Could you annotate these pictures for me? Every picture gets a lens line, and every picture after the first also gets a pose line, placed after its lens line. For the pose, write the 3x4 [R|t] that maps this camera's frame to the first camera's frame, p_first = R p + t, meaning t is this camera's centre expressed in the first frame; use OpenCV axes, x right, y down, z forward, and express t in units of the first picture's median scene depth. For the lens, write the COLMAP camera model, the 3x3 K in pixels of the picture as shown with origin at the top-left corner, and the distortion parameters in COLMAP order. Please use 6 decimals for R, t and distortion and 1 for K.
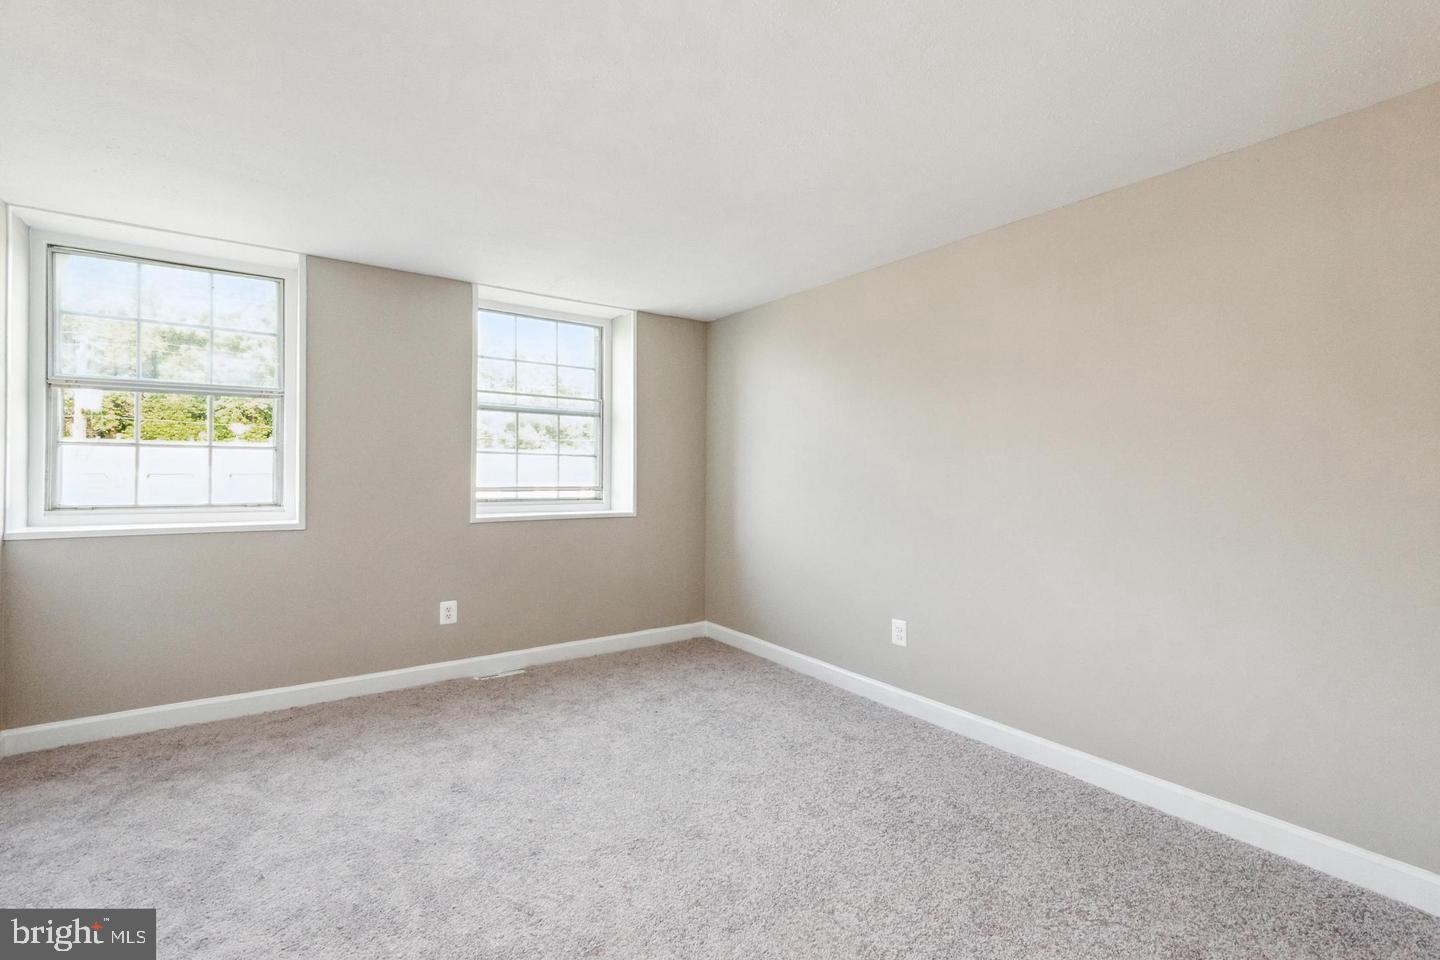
lens RADIAL K [[657.9, 0, 716.3], [0, 657.9, 468.8], [0, 0, 1]] dist [0.019703, -0.008089]
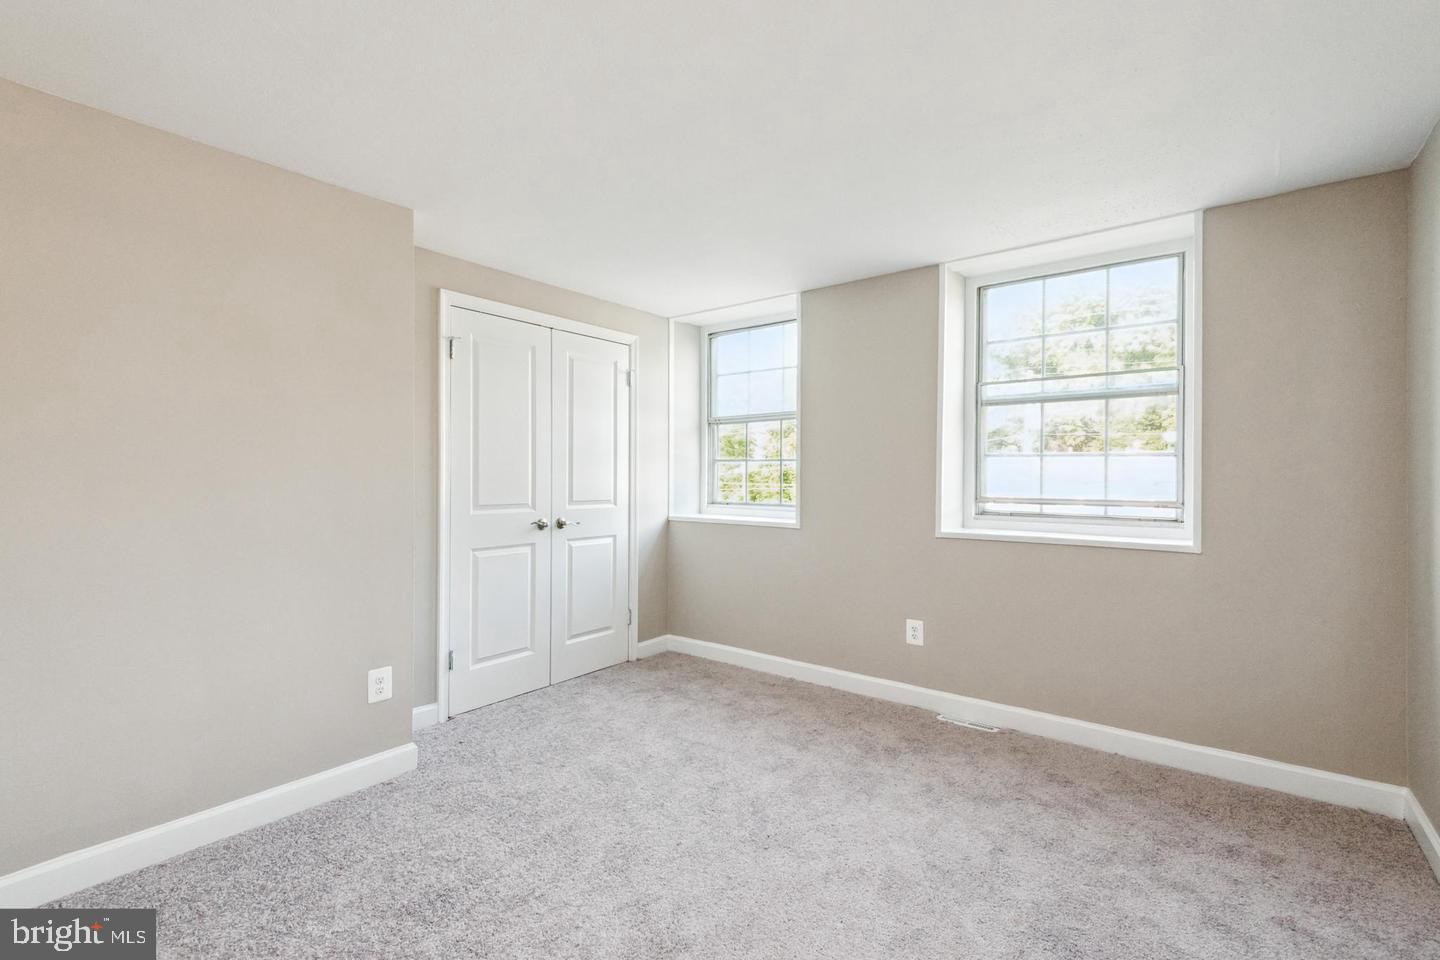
lens RADIAL K [[657.9, 0, 717.4], [0, 657.9, 477.6], [0, 0, 1]] dist [0.019703, -0.008089]
pose [[0.275266, -0.002690, -0.961364, 0.404179], [0.004570, 0.999988, -0.001489, 0.002586], [0.961357, -0.003983, 0.275275, 0.489349]]
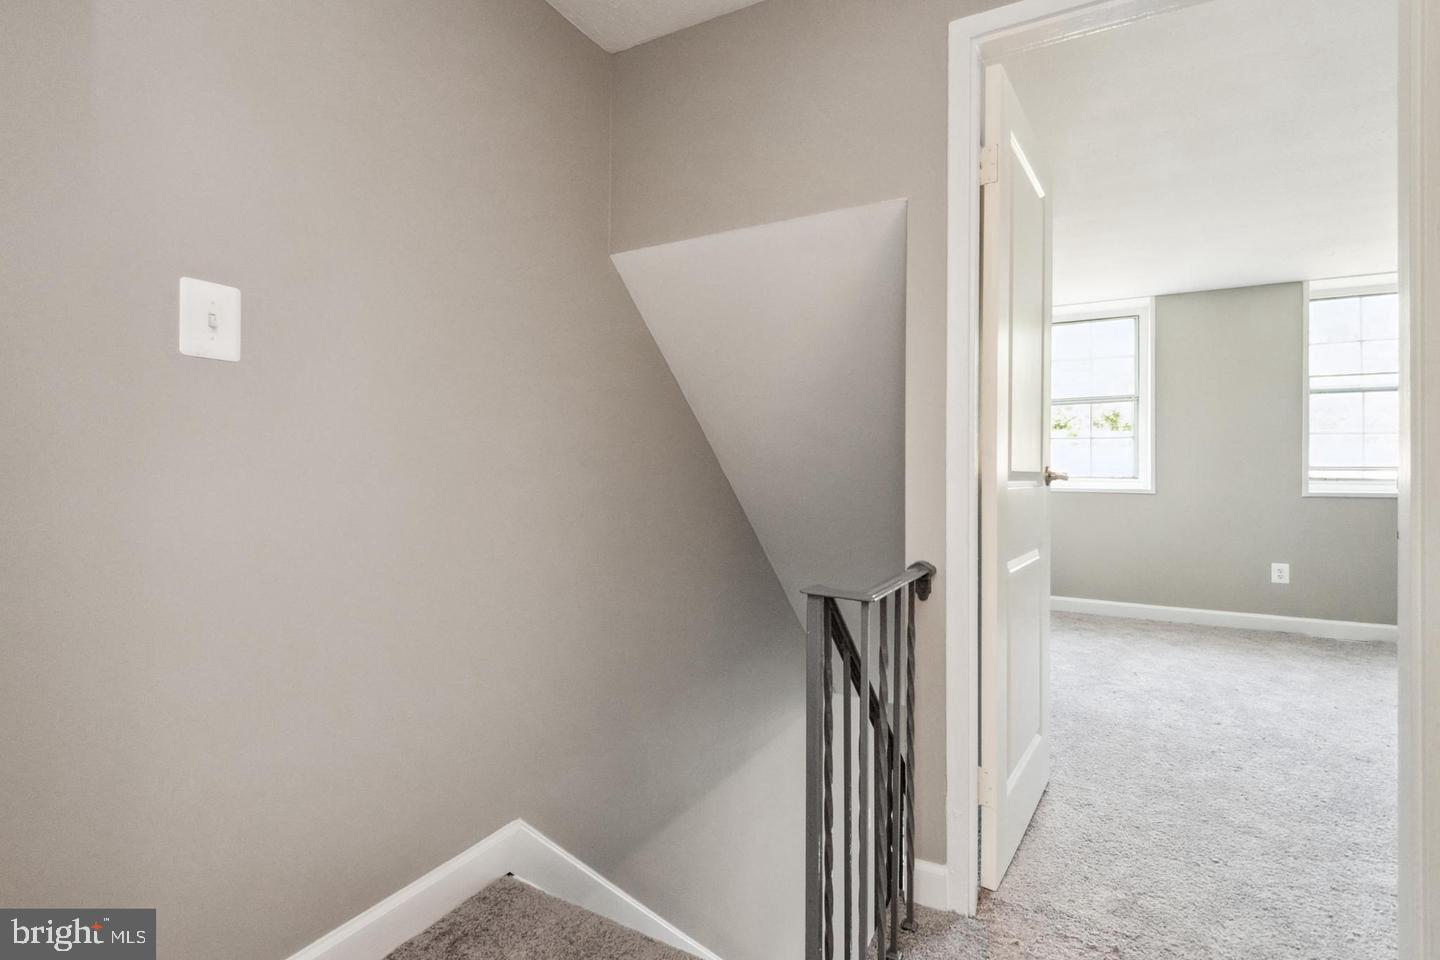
lens RADIAL K [[673.5, 0, 729.9], [0, 673.5, 463.5], [0, 0, 1]] dist [0.009736, -0.012756]
pose [[0.443822, -0.012671, -0.896025, 0.222419], [-0.001444, 0.999889, -0.014855, 0.046208], [0.896114, 0.007886, 0.443755, -0.379371]]
